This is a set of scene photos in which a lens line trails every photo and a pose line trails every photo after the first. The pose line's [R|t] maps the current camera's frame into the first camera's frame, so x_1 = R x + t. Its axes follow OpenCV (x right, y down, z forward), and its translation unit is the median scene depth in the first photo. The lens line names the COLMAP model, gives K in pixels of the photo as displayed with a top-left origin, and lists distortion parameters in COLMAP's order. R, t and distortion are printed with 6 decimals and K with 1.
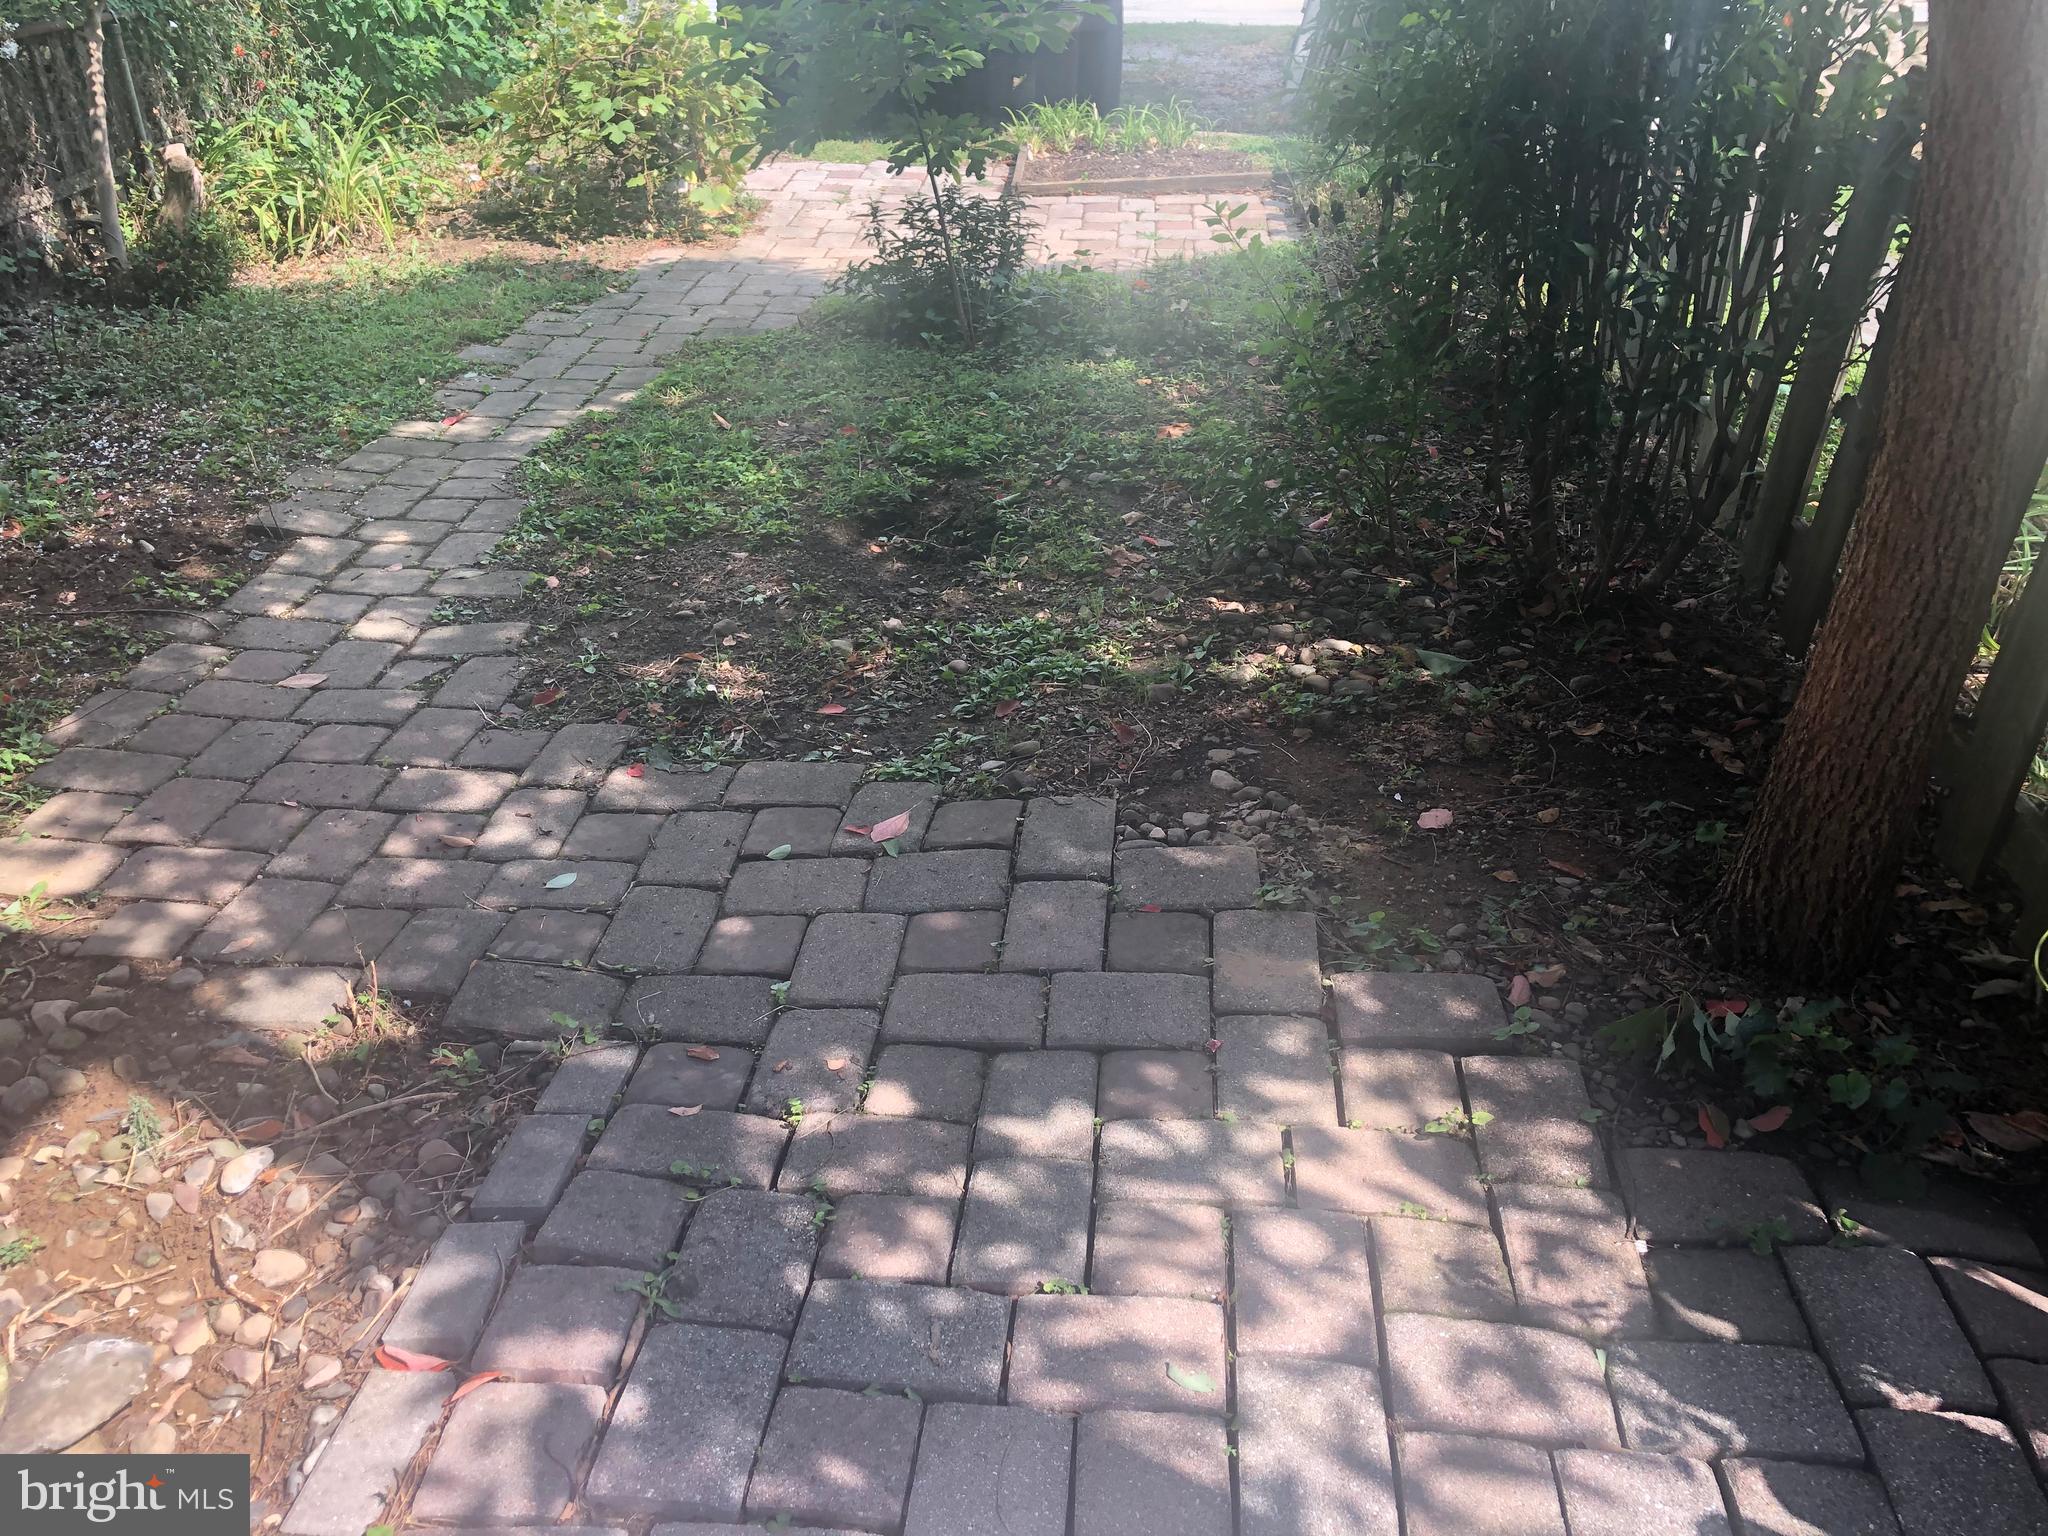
lens RADIAL K [[1653.0, 0, 1024.0], [0, 1653.0, 768.0], [0, 0, 1]] dist [0.001040, 0.000732]
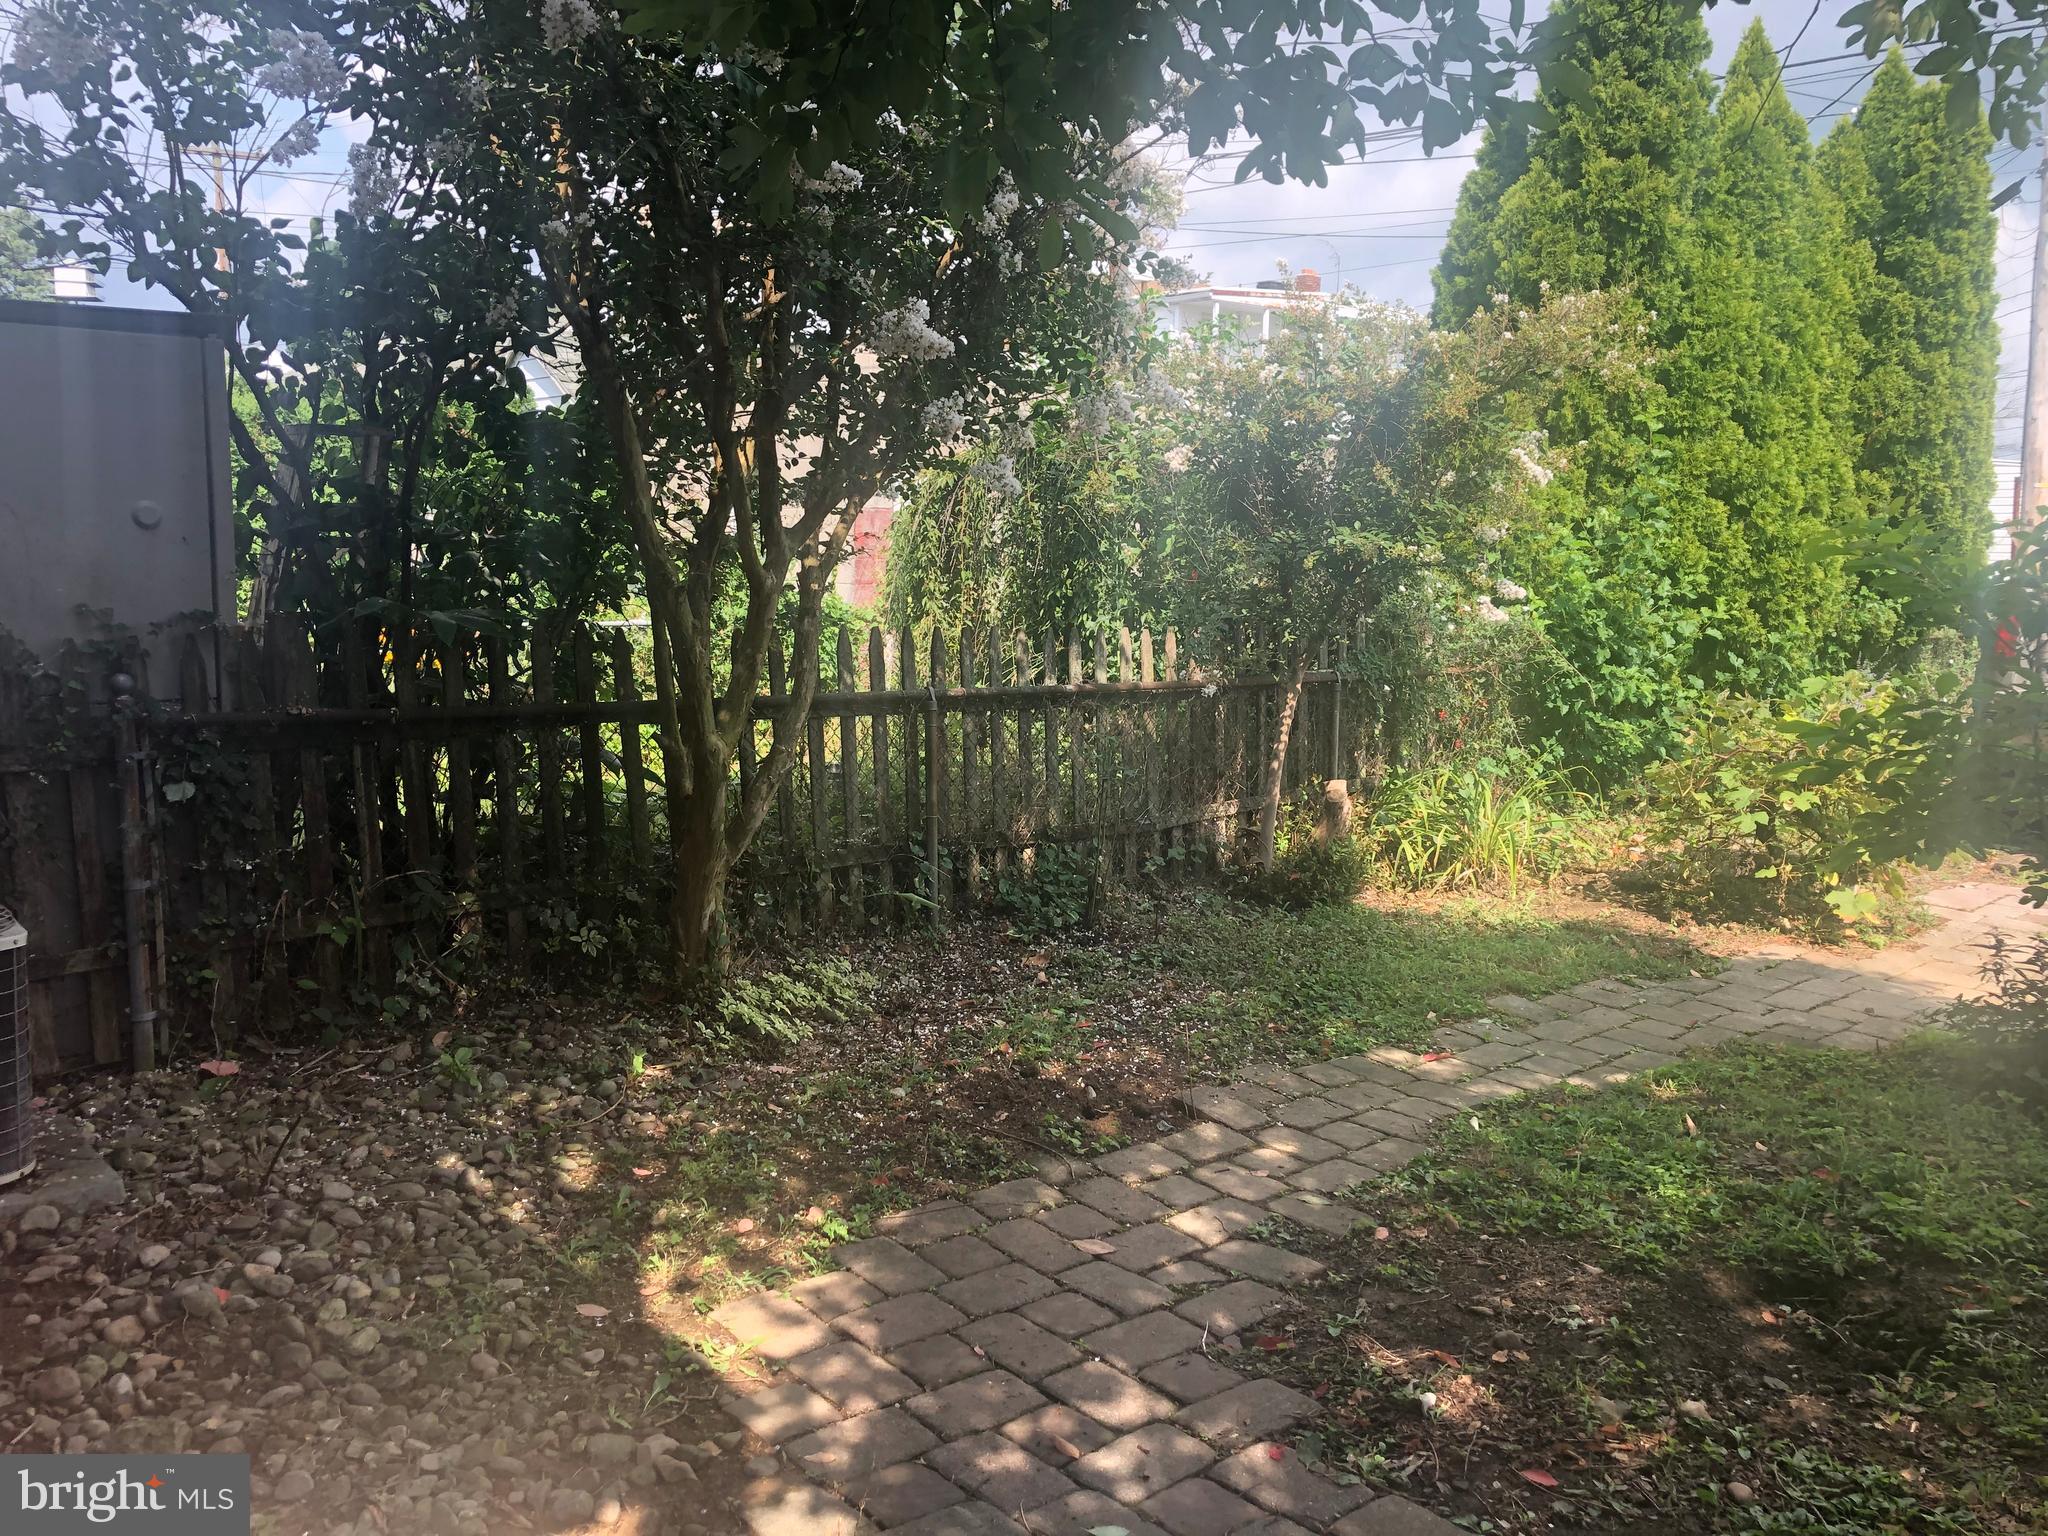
lens RADIAL K [[1665.4, 0, 1023.2], [0, 1665.4, 728.0], [0, 0, 1]] dist [0.036240, -0.065469]
pose [[0.718784, 0.092923, -0.688996, 0.187569], [-0.361805, 0.896252, -0.256572, -0.050360], [0.593673, 0.433702, 0.677831, 0.106603]]
